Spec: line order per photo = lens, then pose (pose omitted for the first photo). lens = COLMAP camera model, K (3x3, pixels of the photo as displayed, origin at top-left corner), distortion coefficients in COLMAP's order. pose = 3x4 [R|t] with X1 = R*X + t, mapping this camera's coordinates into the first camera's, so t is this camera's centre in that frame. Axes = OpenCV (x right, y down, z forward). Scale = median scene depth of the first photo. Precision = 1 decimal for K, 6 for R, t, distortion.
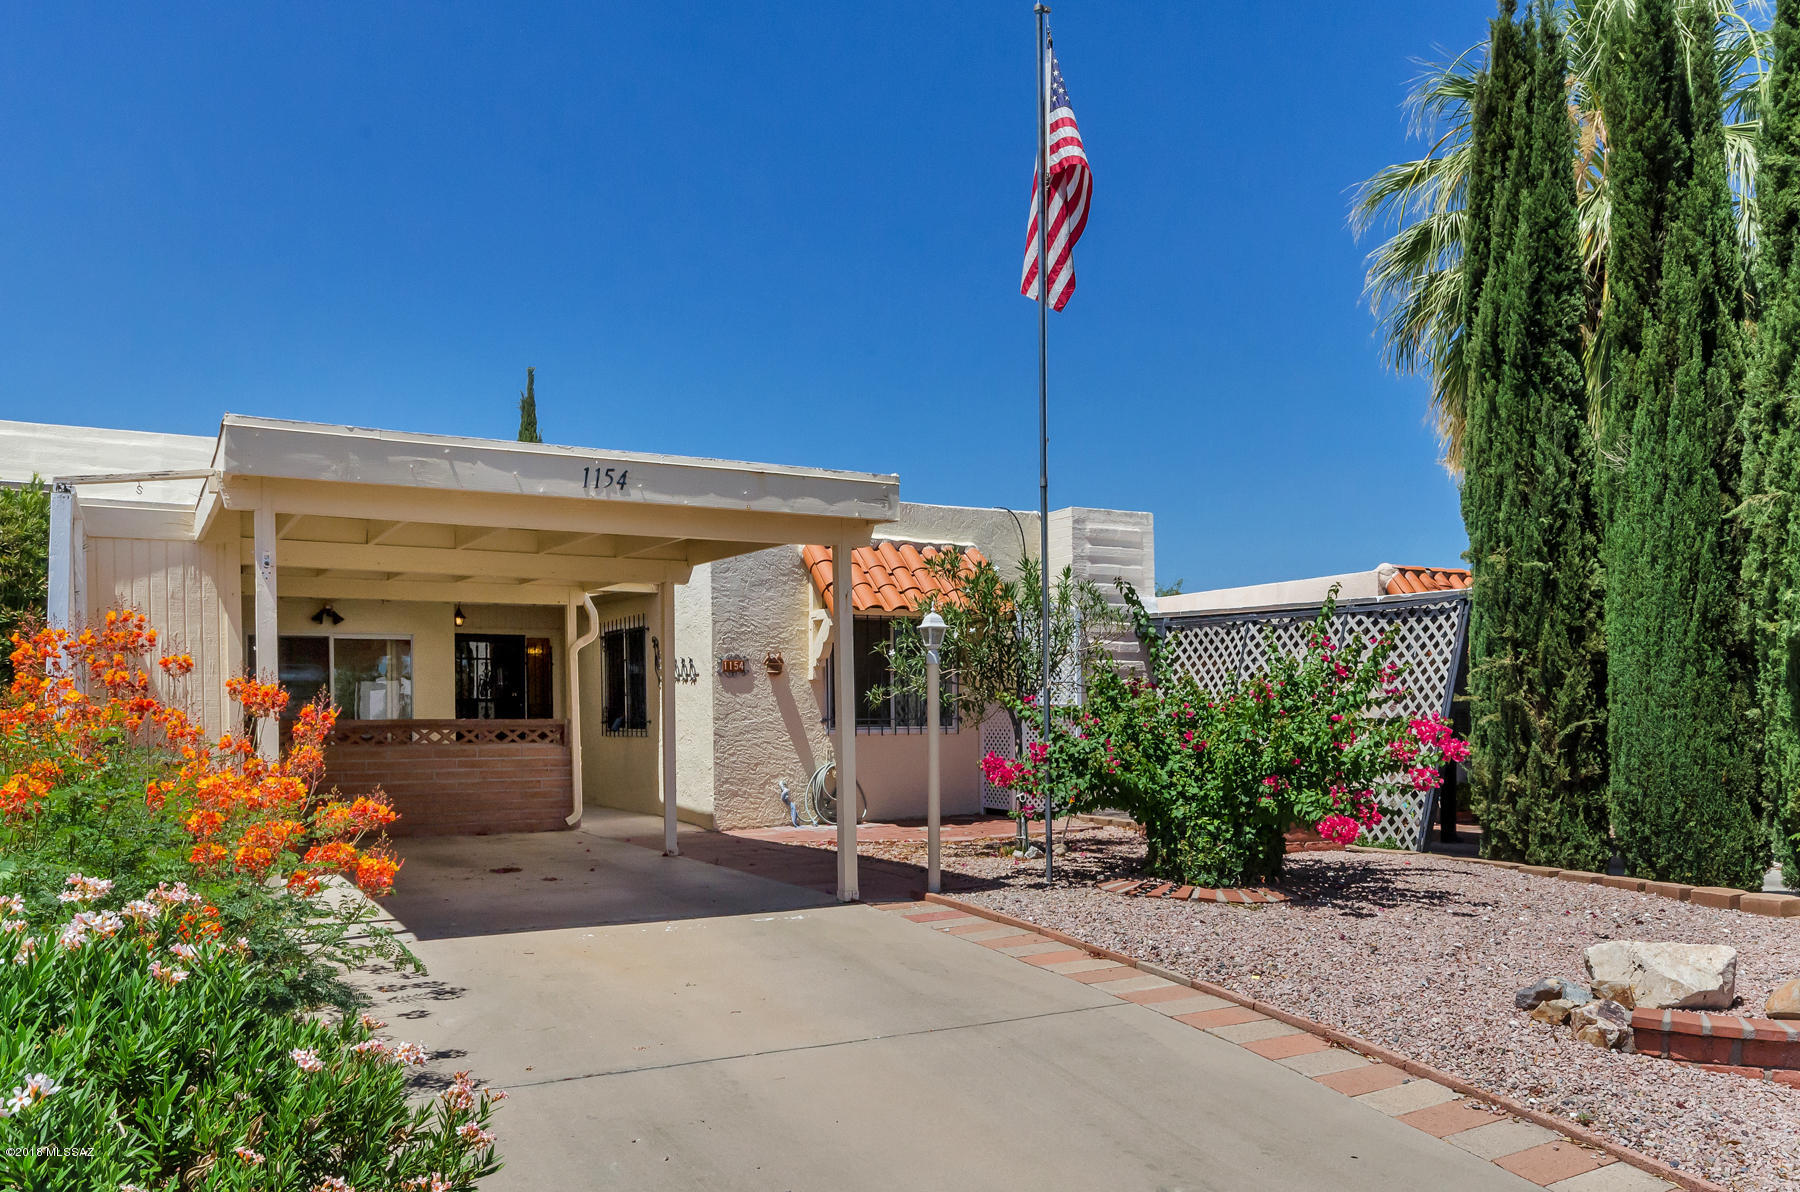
lens RADIAL K [[1314.0, 0, 882.9], [0, 1314.0, 695.2], [0, 0, 1]] dist [-0.002353, -0.000909]
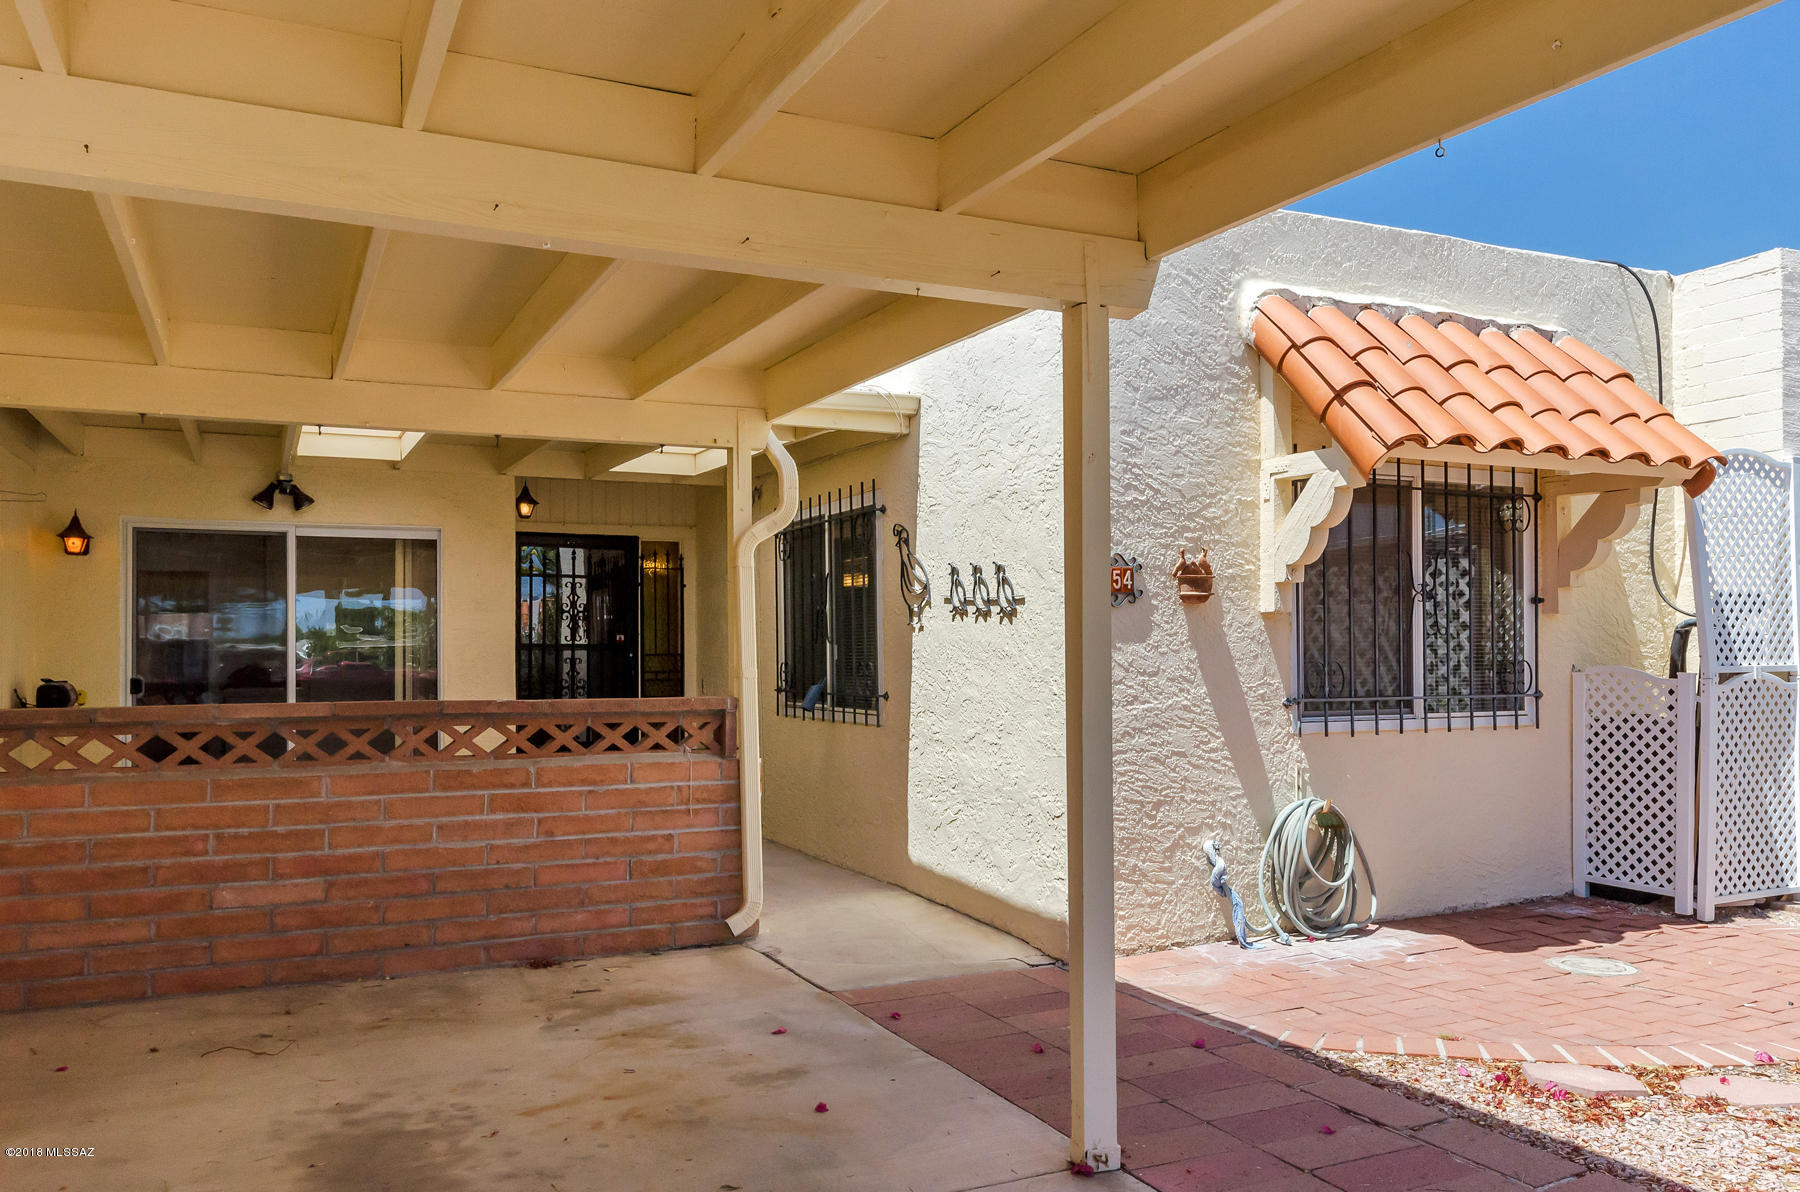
lens RADIAL K [[1314.0, 0, 898.7], [0, 1314.0, 603.6], [0, 0, 1]] dist [-0.002353, -0.000909]
pose [[0.997594, 0.001145, -0.069315, -0.149231], [-0.002572, 0.999786, -0.020502, -0.005194], [0.069277, 0.020631, 0.997384, 0.543416]]
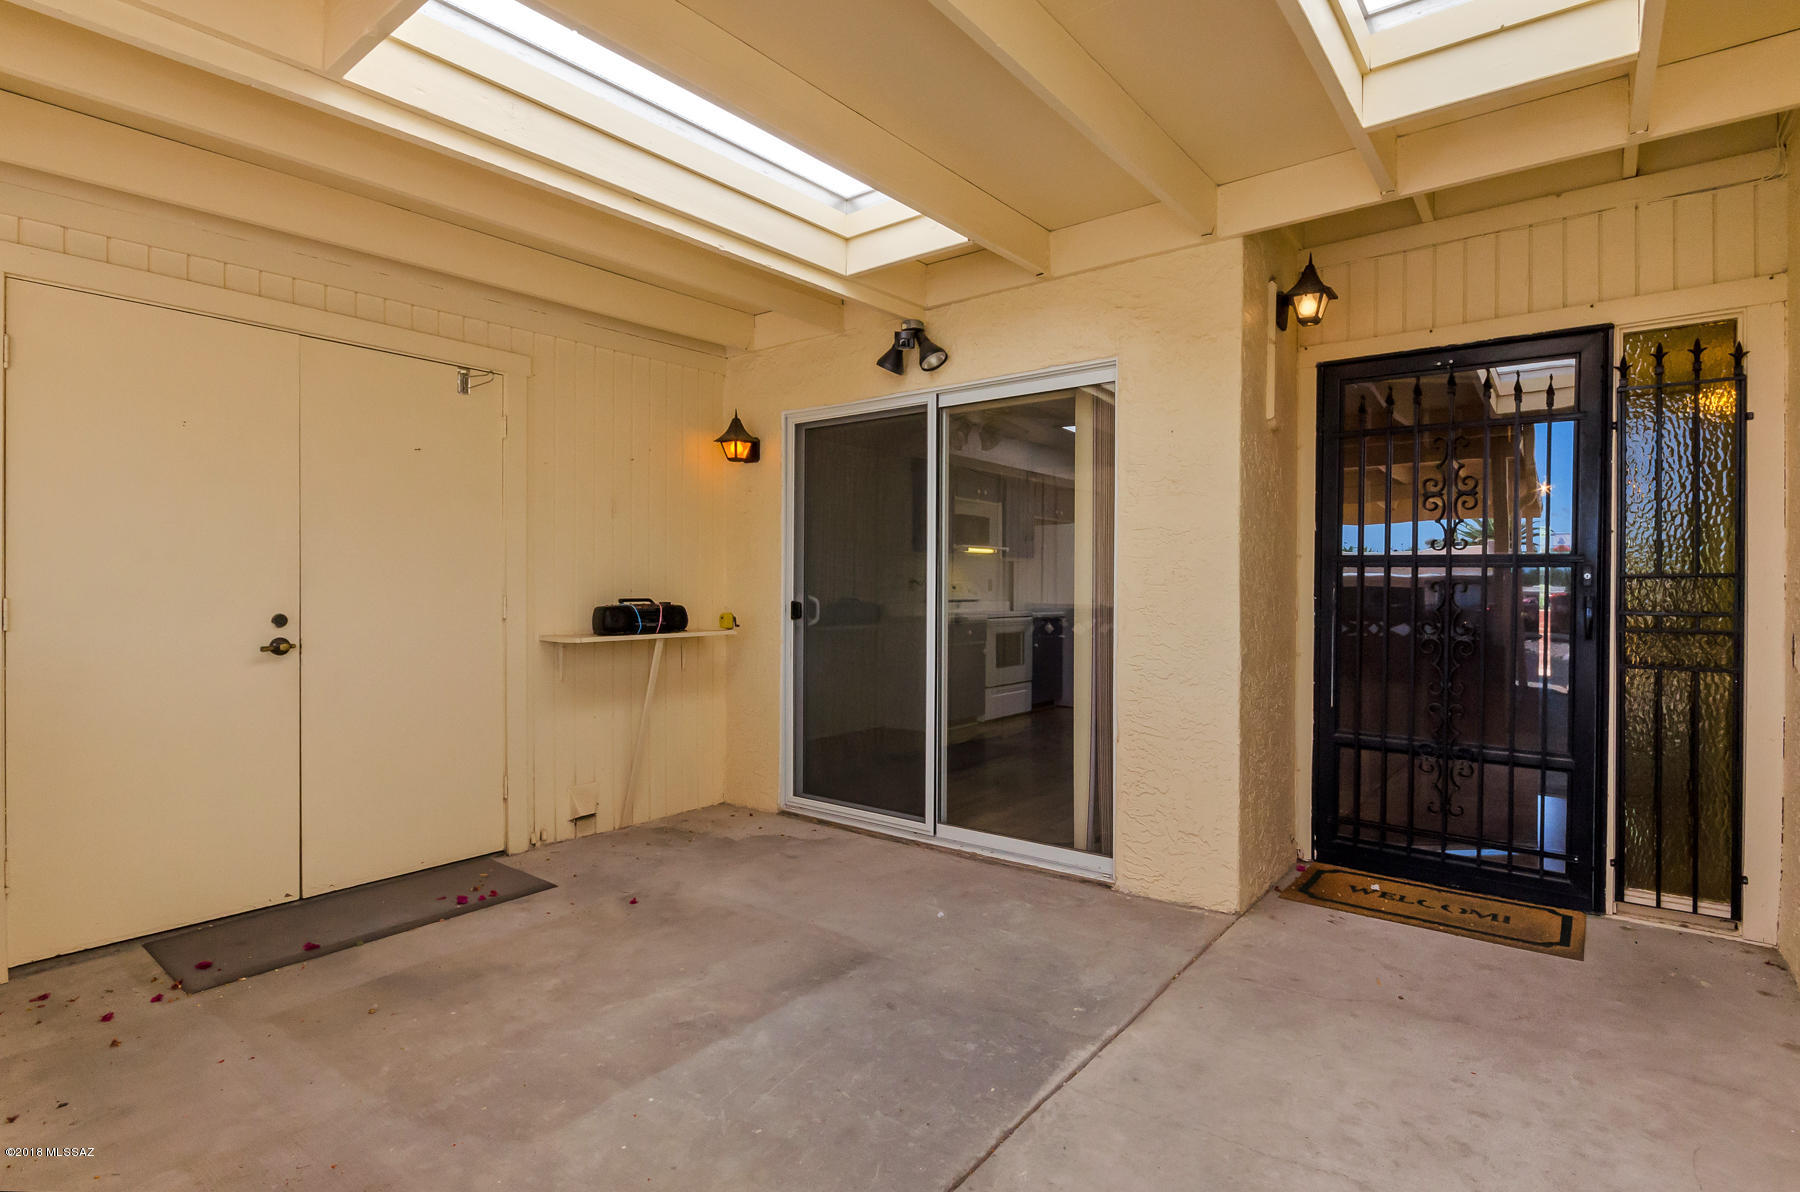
lens RADIAL K [[897.6, 0, 899.6], [0, 897.6, 587.9], [0, 0, 1]] dist [0.014840, -0.000165]
pose [[0.381421, 0.015843, -0.924266, -0.197594], [0.007212, 0.999772, 0.020113, 0.006127], [0.924373, -0.014337, 0.381219, 1.018350]]
